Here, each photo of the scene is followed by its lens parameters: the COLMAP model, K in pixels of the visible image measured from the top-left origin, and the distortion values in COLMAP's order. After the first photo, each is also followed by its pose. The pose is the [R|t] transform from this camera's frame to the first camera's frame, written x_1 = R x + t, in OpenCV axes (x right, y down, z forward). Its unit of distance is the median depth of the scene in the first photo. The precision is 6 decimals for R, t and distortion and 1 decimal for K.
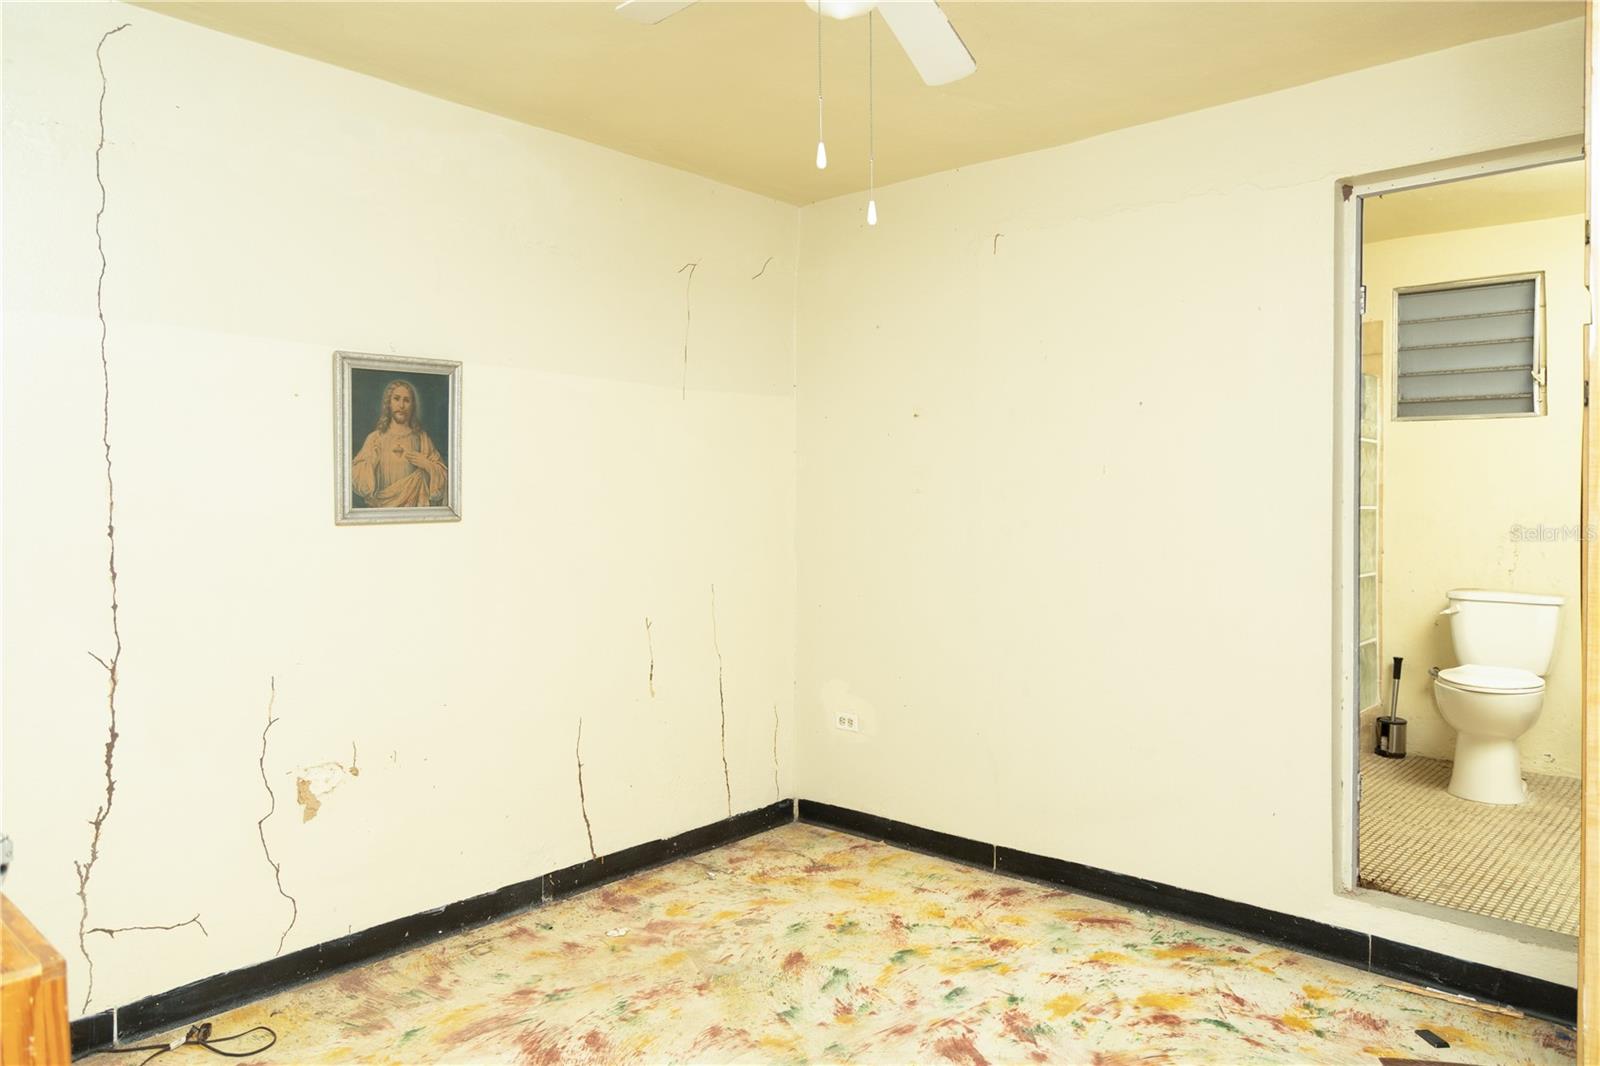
lens RADIAL K [[1116.7, 0, 800.9], [0, 1116.7, 531.0], [0, 0, 1]] dist [-0.013298, -0.002841]
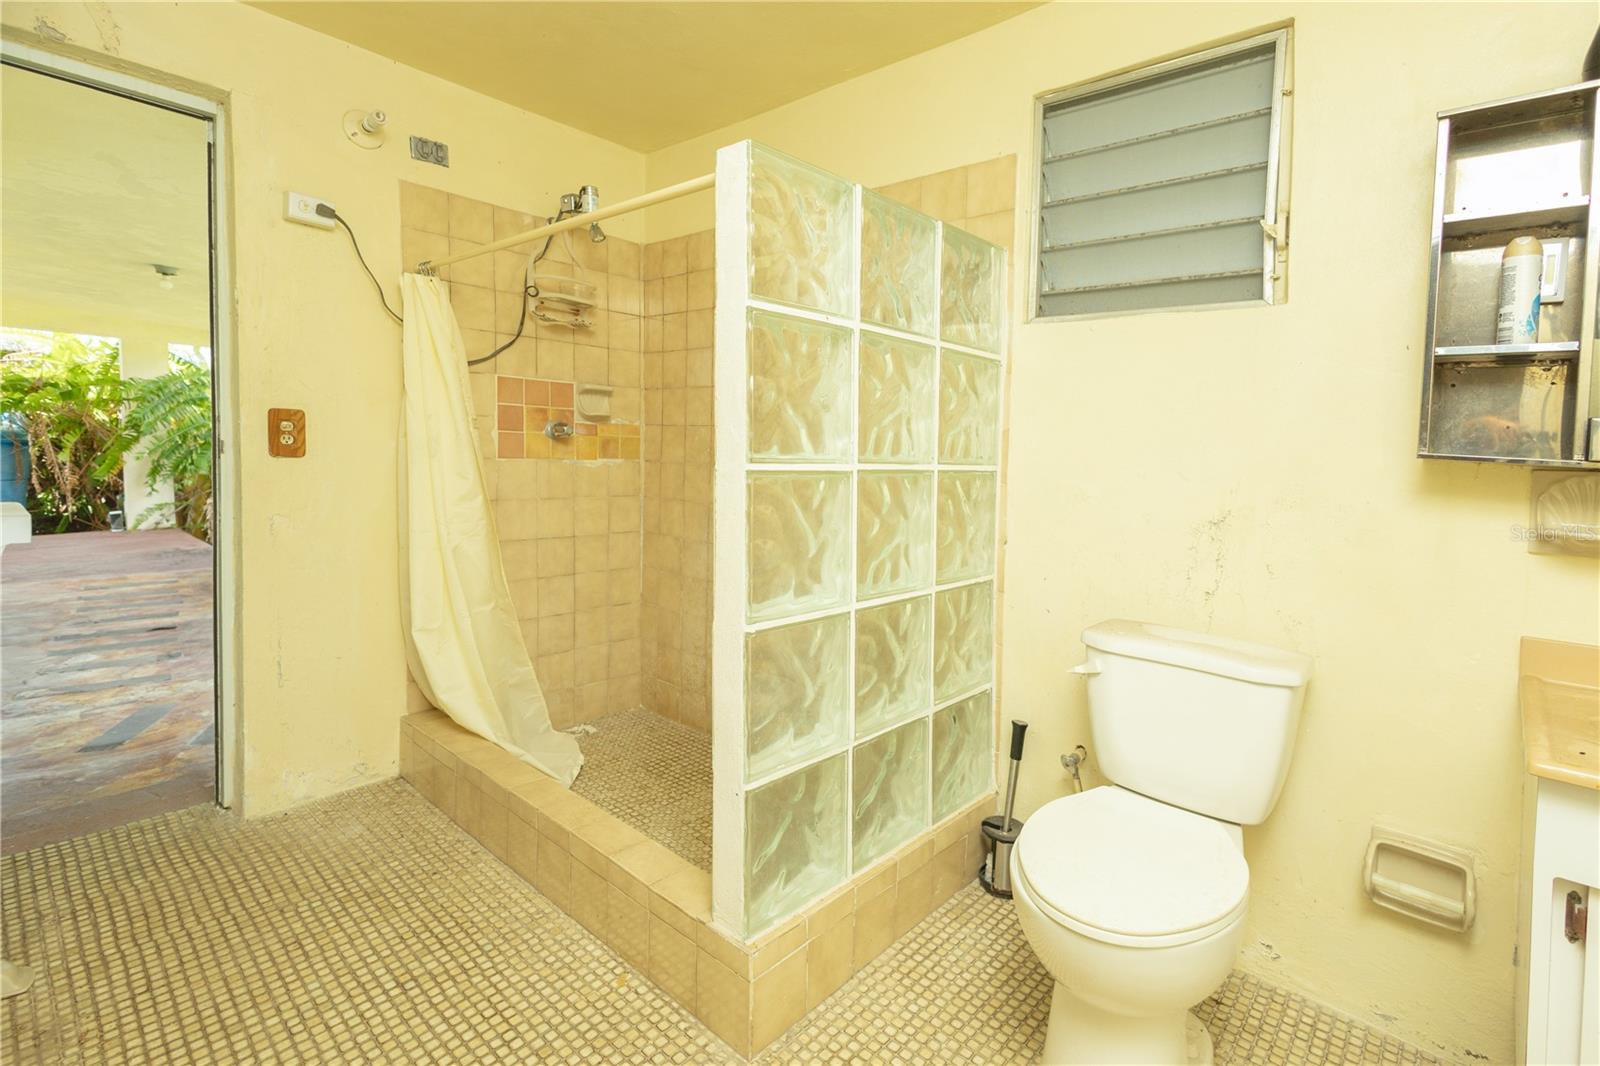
lens RADIAL K [[769.9, 0, 783.8], [0, 769.9, 467.5], [0, 0, 1]] dist [0.003165, -0.000161]
pose [[0.999441, 0.024060, -0.023224, 0.418689], [-0.023628, 0.999546, 0.018682, -0.026824], [0.023663, -0.018122, 0.999556, 0.591330]]
